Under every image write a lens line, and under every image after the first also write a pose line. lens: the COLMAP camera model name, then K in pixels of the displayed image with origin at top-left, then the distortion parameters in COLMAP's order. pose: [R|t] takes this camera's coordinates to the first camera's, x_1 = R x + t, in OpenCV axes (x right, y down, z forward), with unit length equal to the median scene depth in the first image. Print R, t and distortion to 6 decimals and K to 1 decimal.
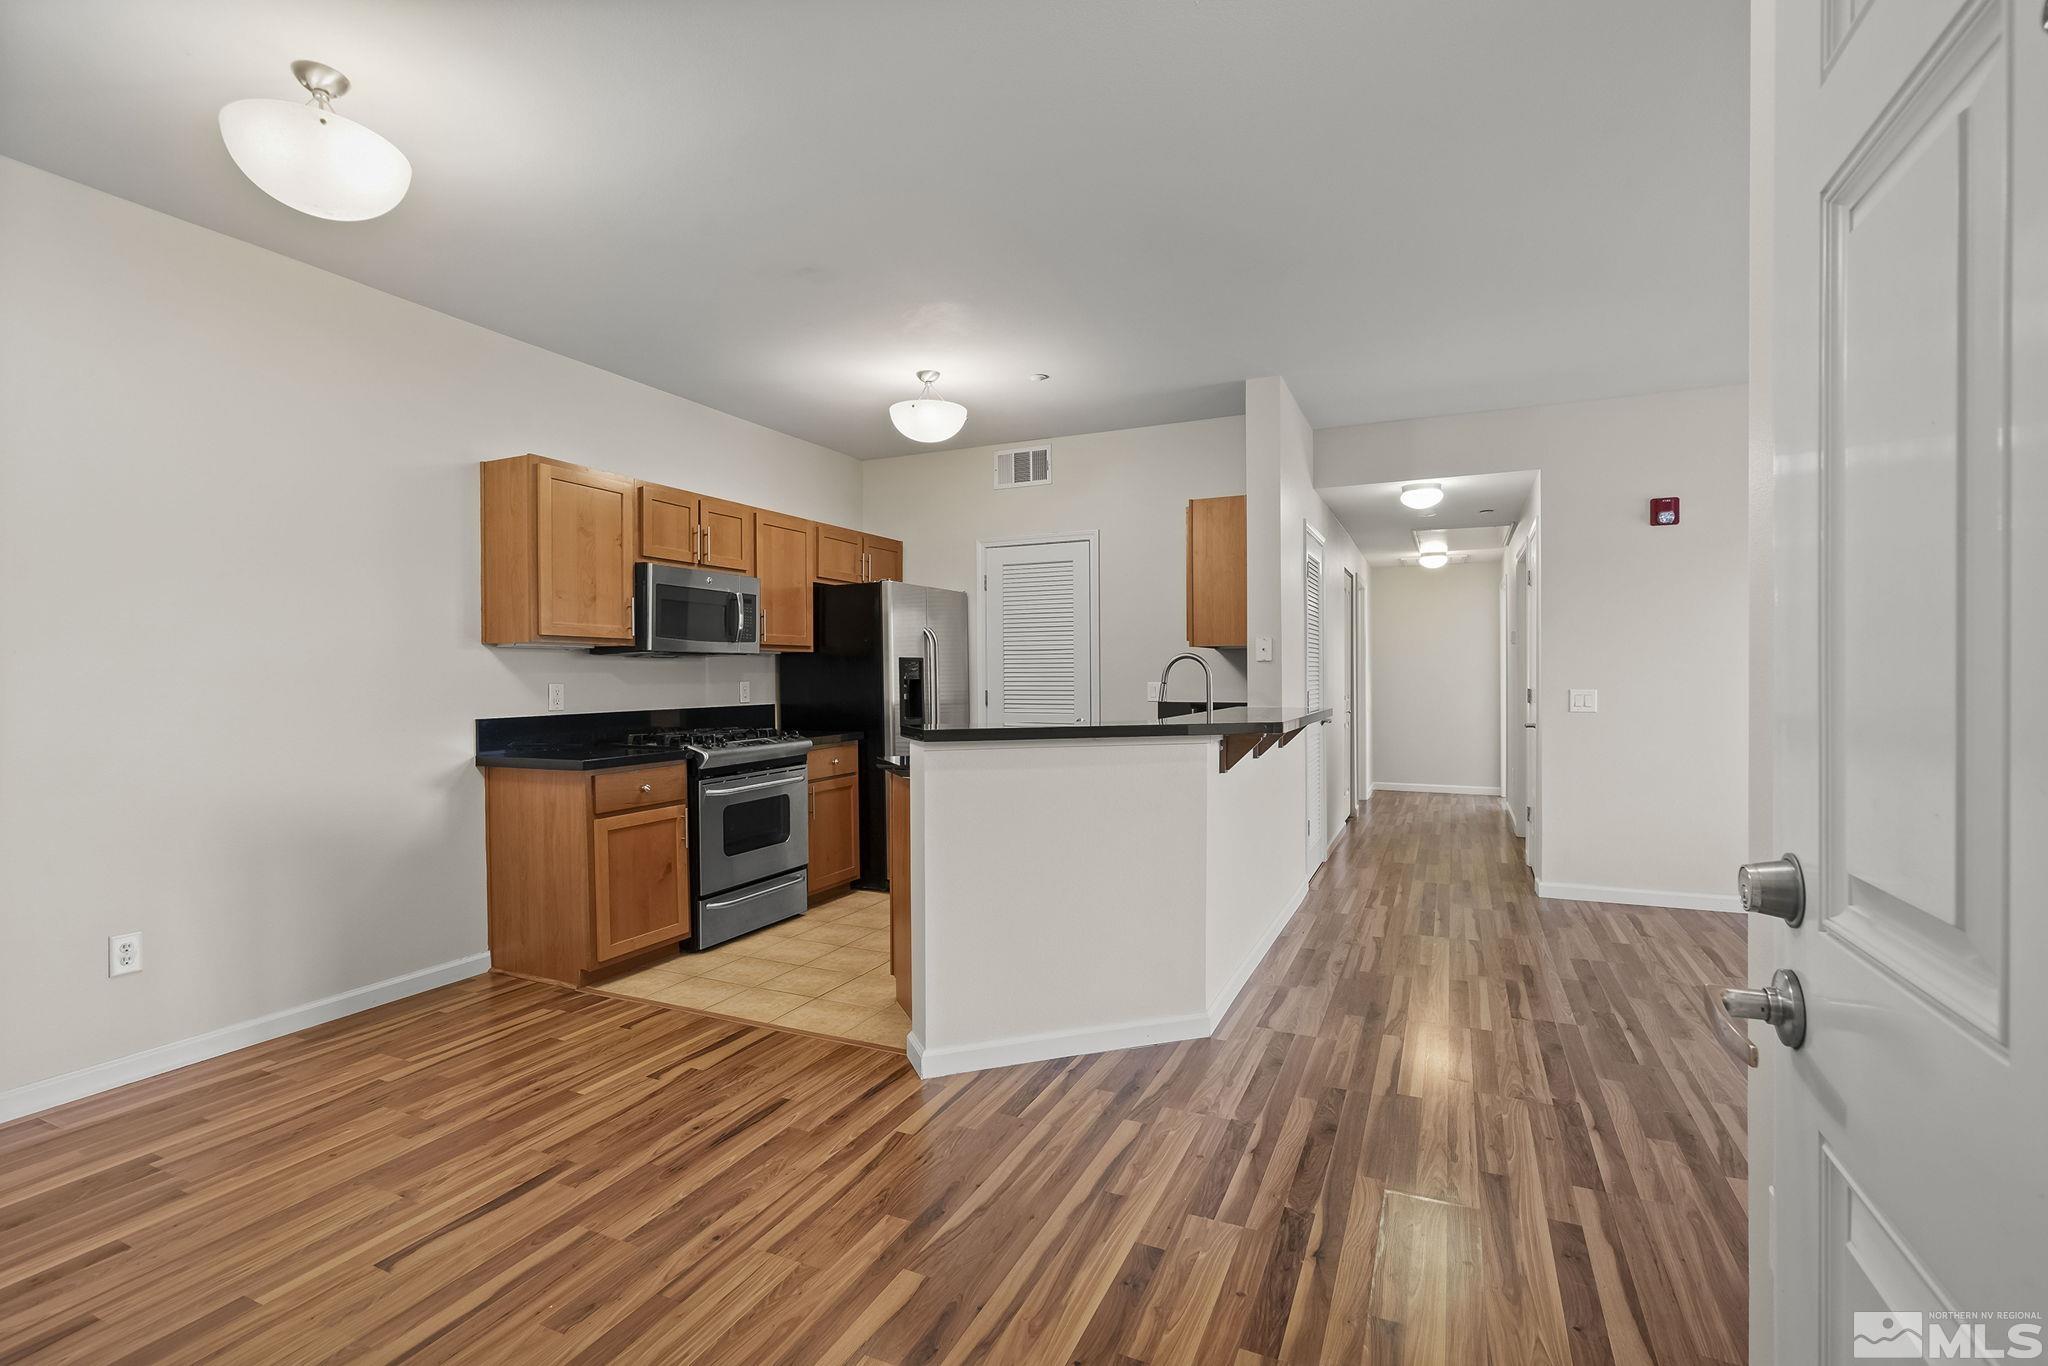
lens RADIAL K [[937.5, 0, 1011.5], [0, 937.5, 682.0], [0, 0, 1]] dist [-0.001692, 0.000641]
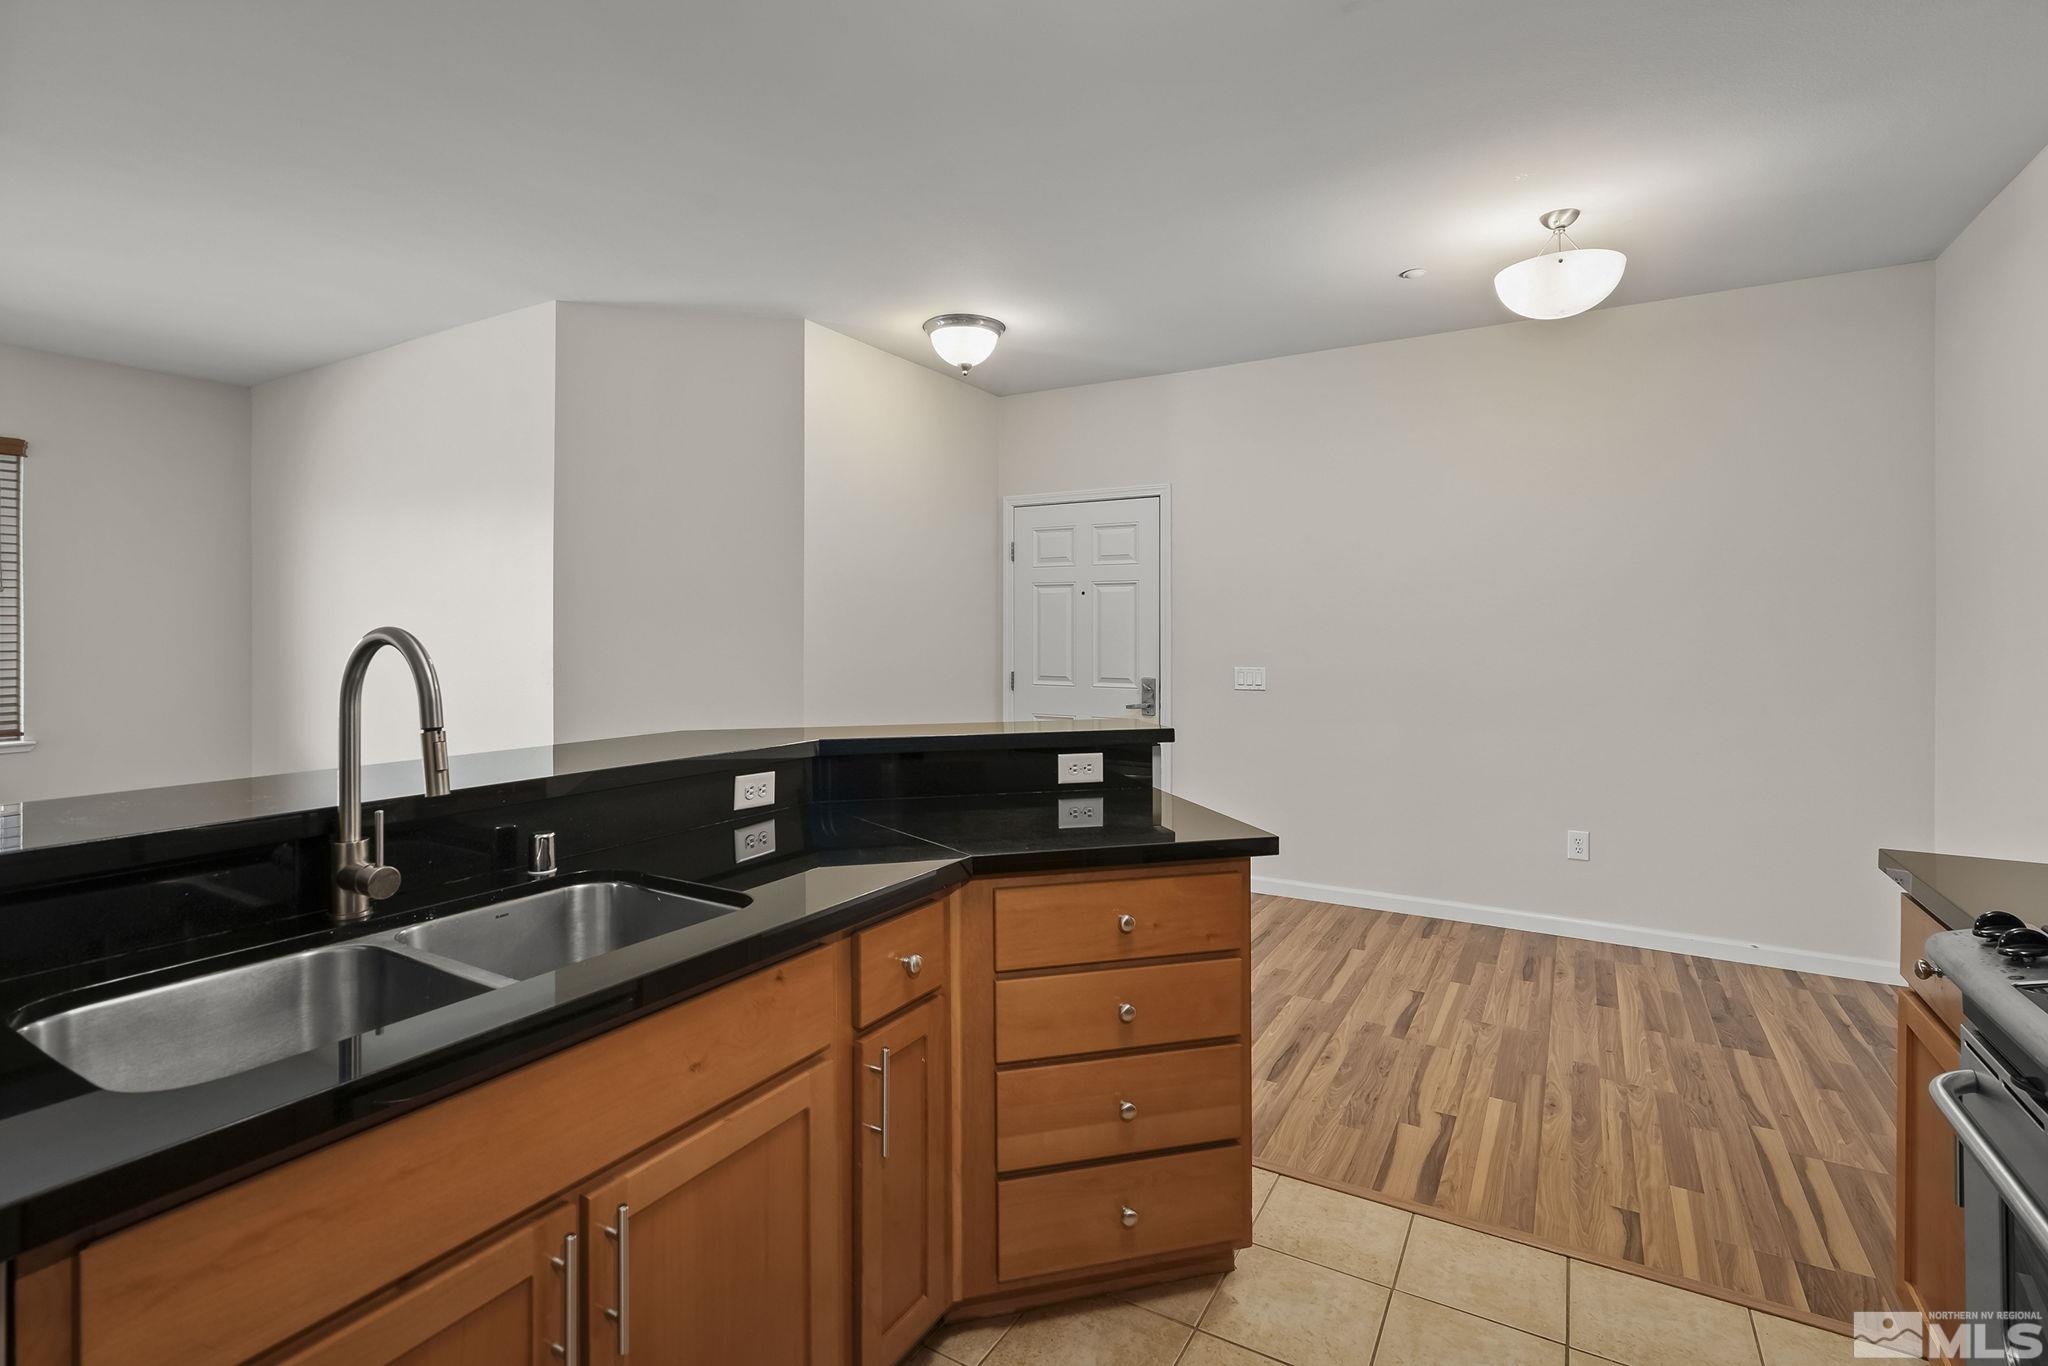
lens RADIAL K [[954.0, 0, 1013.5], [0, 954.0, 628.4], [0, 0, 1]] dist [-0.002959, -0.000305]
pose [[-0.995120, 0.005197, 0.098539, -0.053466], [0.005360, 0.999985, 0.001384, -0.036728], [-0.098530, 0.001905, -0.995132, 1.606672]]
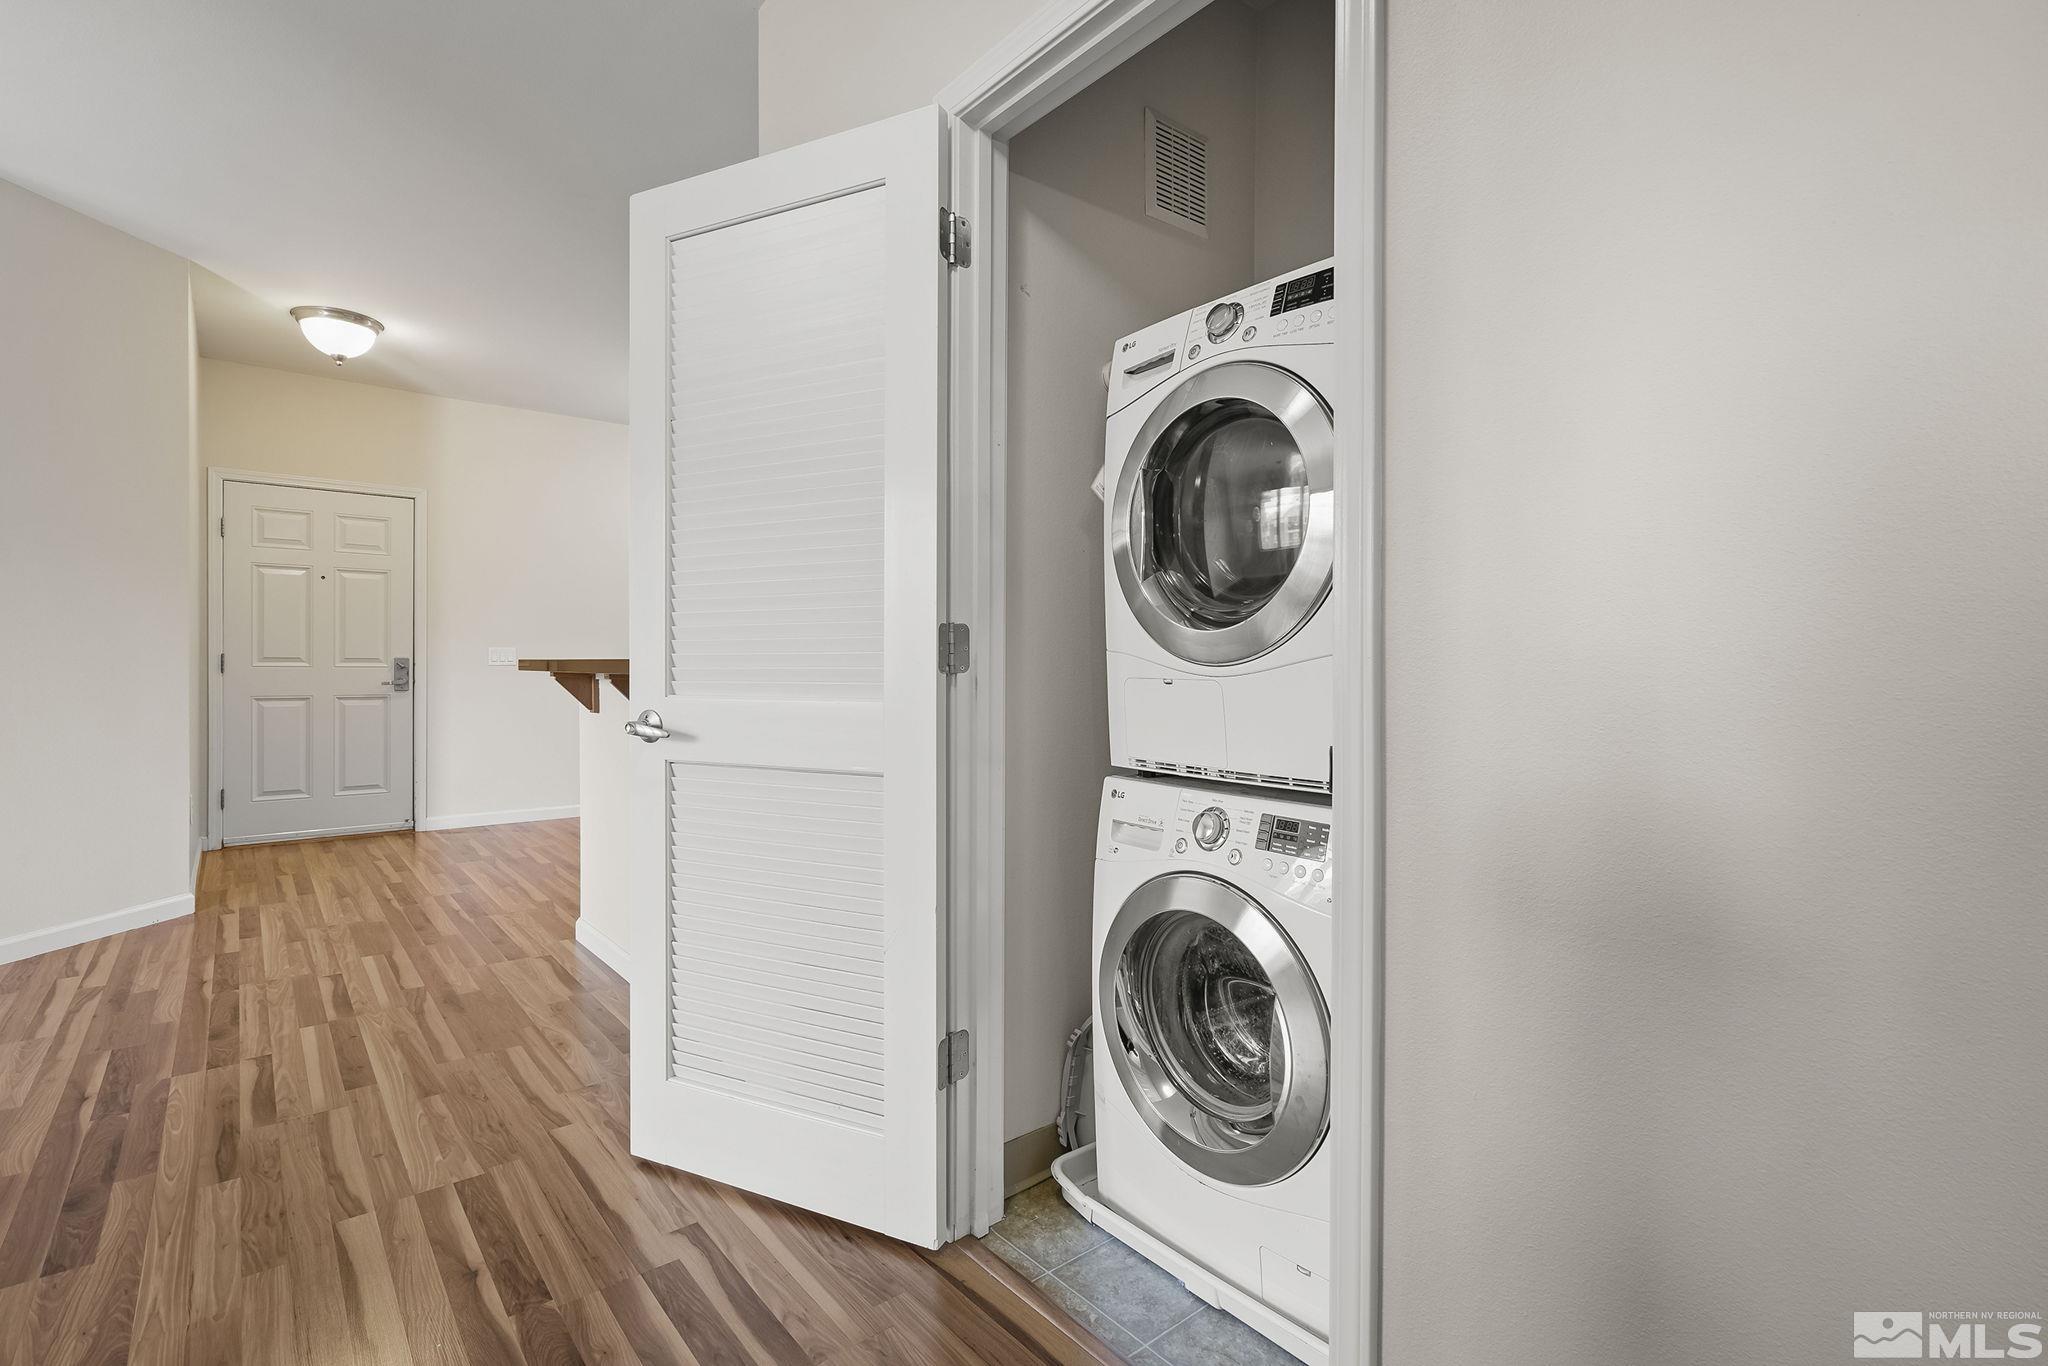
lens RADIAL K [[954.4, 0, 991.9], [0, 954.4, 667.2], [0, 0, 1]] dist [0.001119, 0.001016]
pose [[-0.446593, 0.007733, -0.894704, 0.924315], [-0.007018, 0.999902, 0.012145, 0.032887], [0.894709, 0.011703, -0.446495, 1.788124]]
